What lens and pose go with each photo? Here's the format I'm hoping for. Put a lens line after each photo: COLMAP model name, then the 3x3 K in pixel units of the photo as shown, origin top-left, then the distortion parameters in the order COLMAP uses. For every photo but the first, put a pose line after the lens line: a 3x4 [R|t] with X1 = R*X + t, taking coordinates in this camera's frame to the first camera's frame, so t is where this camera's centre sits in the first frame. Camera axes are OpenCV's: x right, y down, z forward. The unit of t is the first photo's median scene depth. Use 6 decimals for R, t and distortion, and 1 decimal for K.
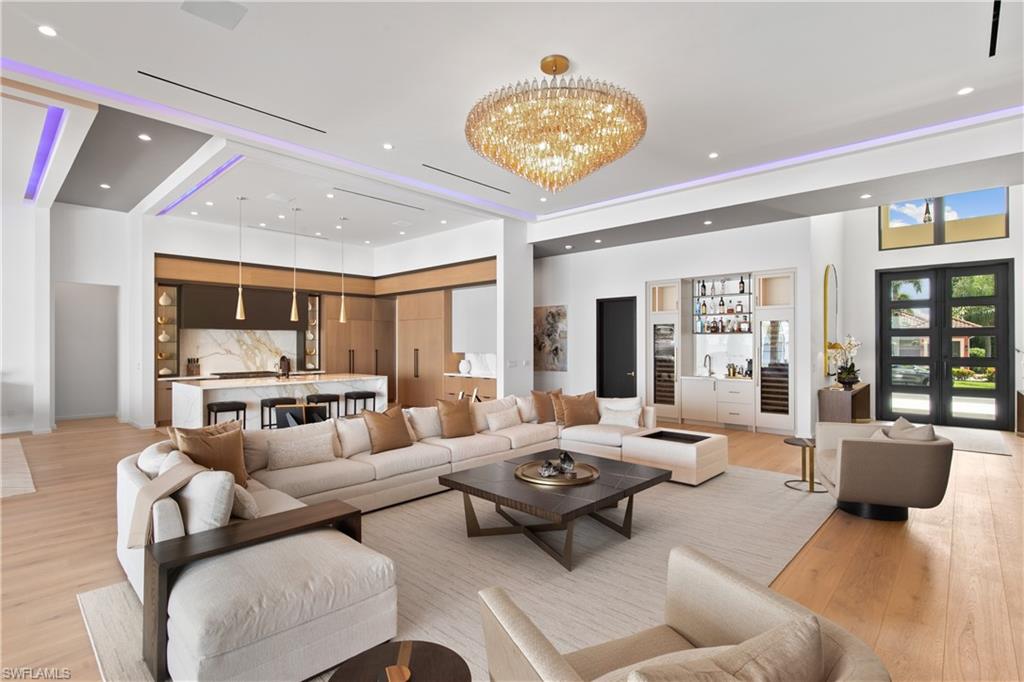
lens RADIAL K [[489.9, 0, 510.9], [0, 489.9, 344.8], [0, 0, 1]] dist [0.000699, 0.000234]
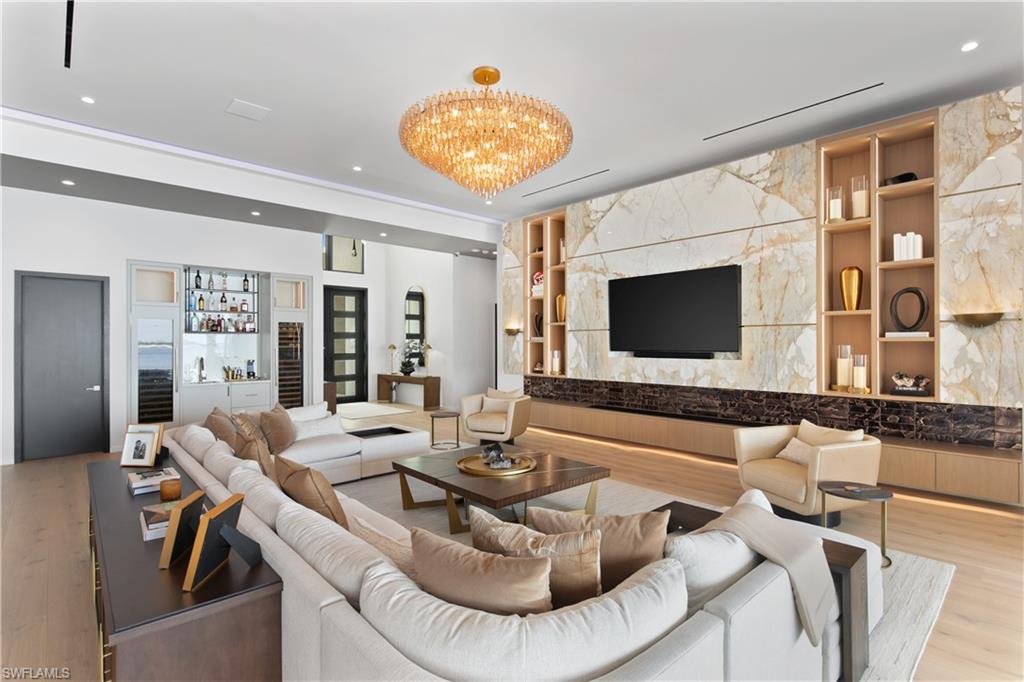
lens RADIAL K [[489.9, 0, 514.3], [0, 489.9, 341.8], [0, 0, 1]] dist [0.000699, 0.000234]
pose [[0.079366, 0.004351, 0.996836, -0.434428], [0.003915, 0.999981, -0.004676, -0.000331], [-0.996838, 0.004274, 0.079347, 0.395335]]
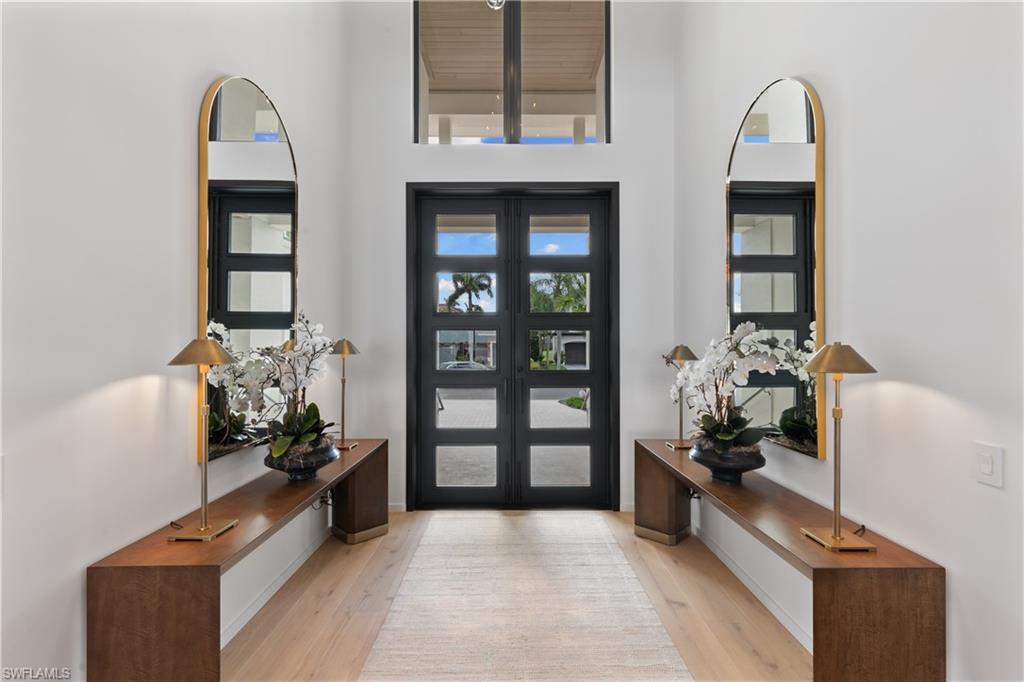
lens RADIAL K [[465.4, 0, 514.2], [0, 465.4, 338.1], [0, 0, 1]] dist [0.010622, -0.001227]
pose [[0.736877, 0.013620, 0.675890, 0.568840], [0.000029, 0.999796, -0.020179, 0.000795], [-0.676027, 0.014890, 0.736726, 0.664738]]
